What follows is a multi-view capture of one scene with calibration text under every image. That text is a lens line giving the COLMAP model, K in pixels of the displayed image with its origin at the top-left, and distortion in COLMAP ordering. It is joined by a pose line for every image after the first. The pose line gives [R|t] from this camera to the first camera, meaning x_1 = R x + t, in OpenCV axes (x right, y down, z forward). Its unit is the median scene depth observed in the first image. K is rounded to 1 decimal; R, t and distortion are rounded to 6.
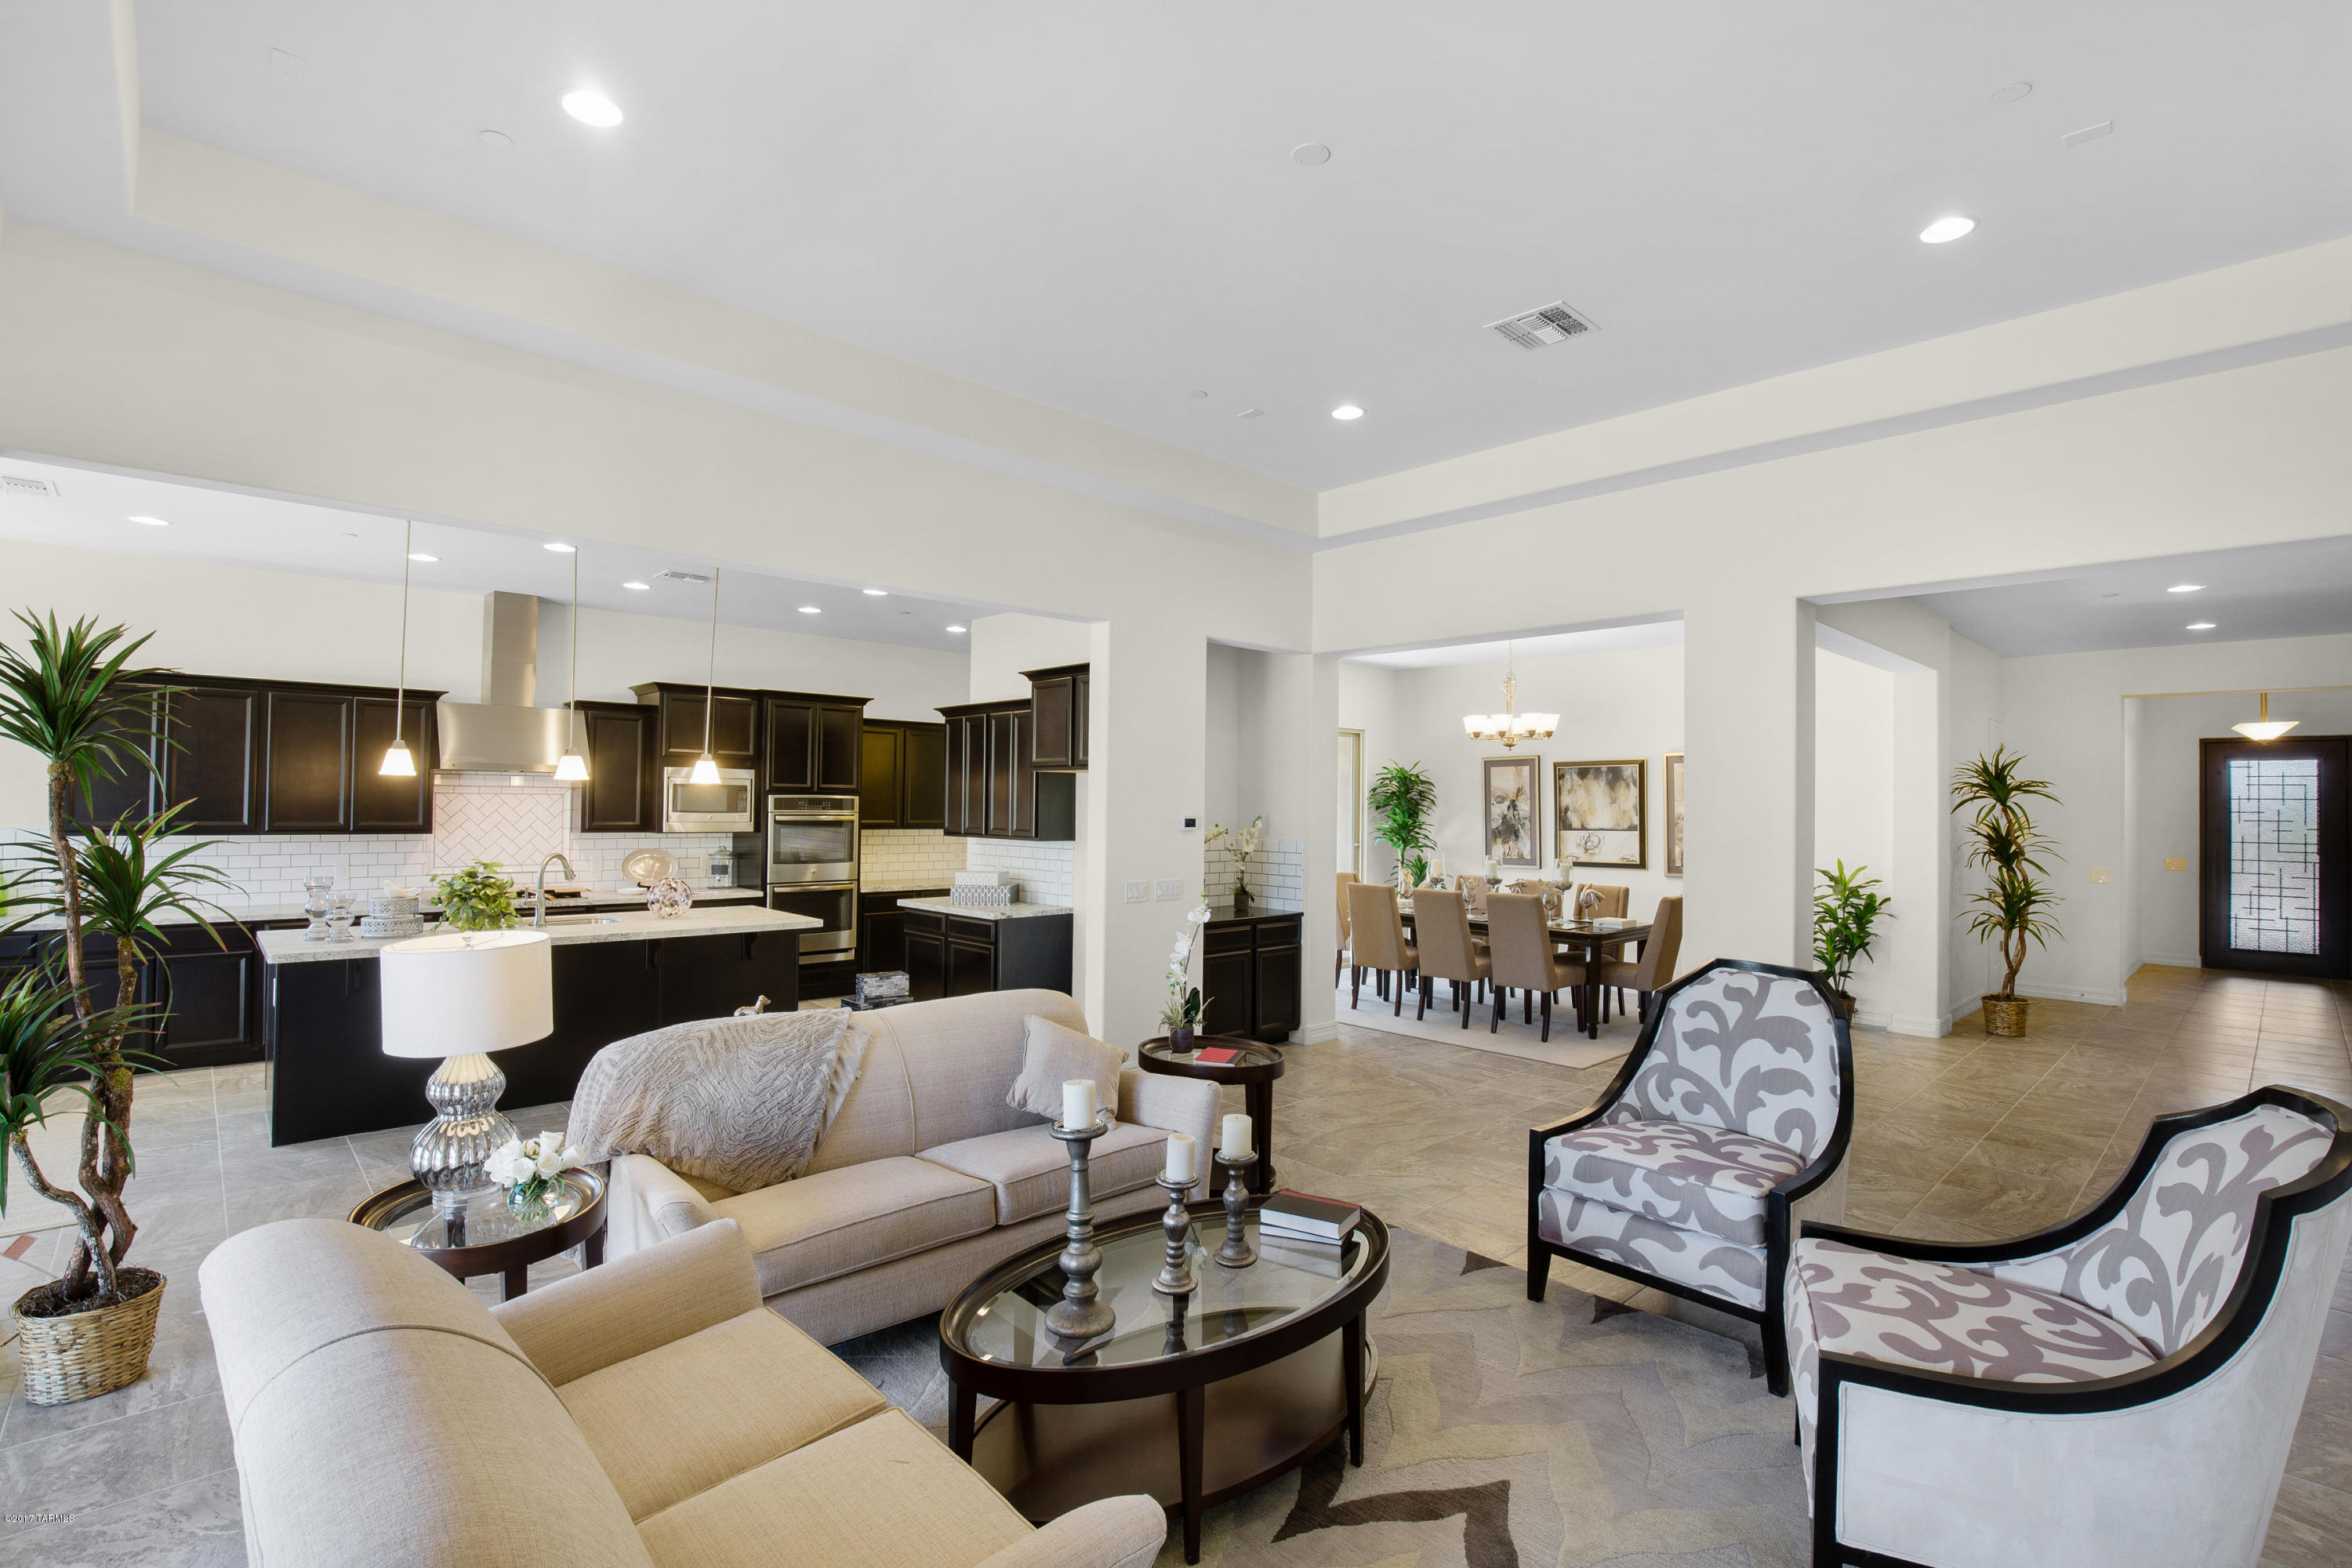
lens RADIAL K [[1084.2, 0, 1171.1], [0, 1084.2, 764.4], [0, 0, 1]] dist [-0.008010, -0.000079]
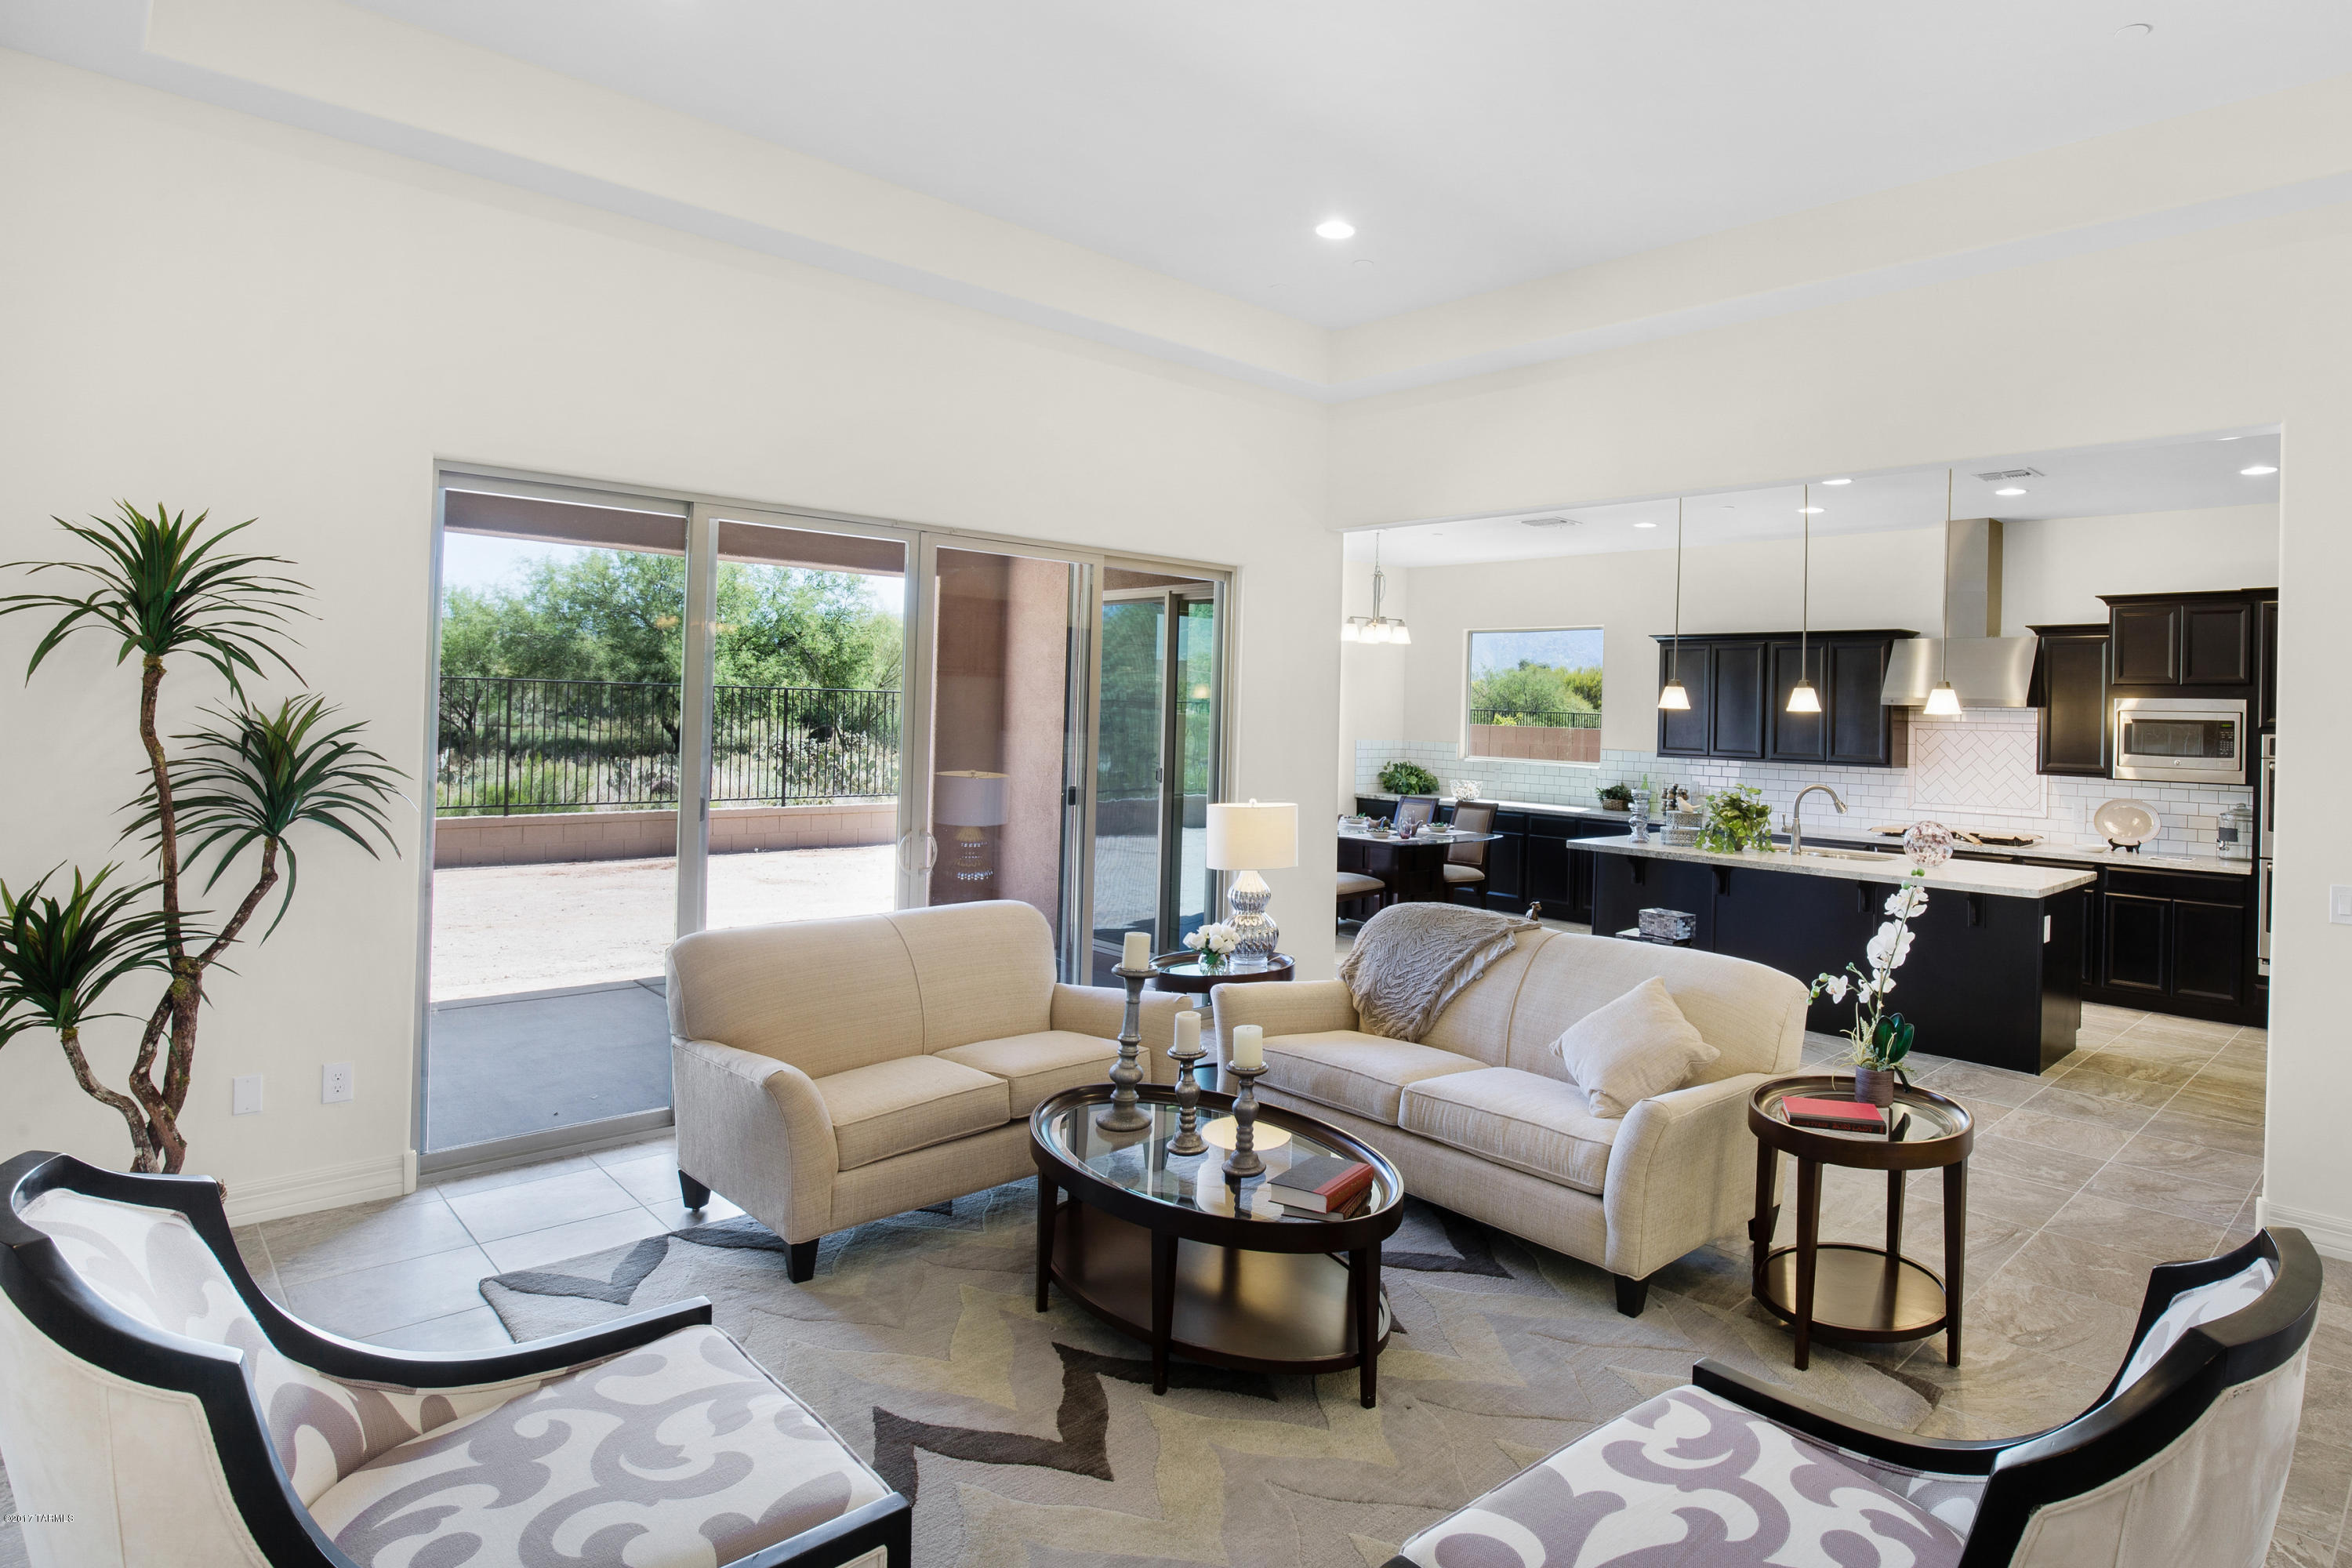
lens RADIAL K [[1116.1, 0, 1170.6], [0, 1116.1, 727.4], [0, 0, 1]] dist [-0.082552, -0.000057]
pose [[-0.031589, -0.004205, -0.999492, 0.349538], [0.010850, 0.999931, -0.004550, 0.021424], [0.999442, -0.010988, -0.031542, 0.327795]]
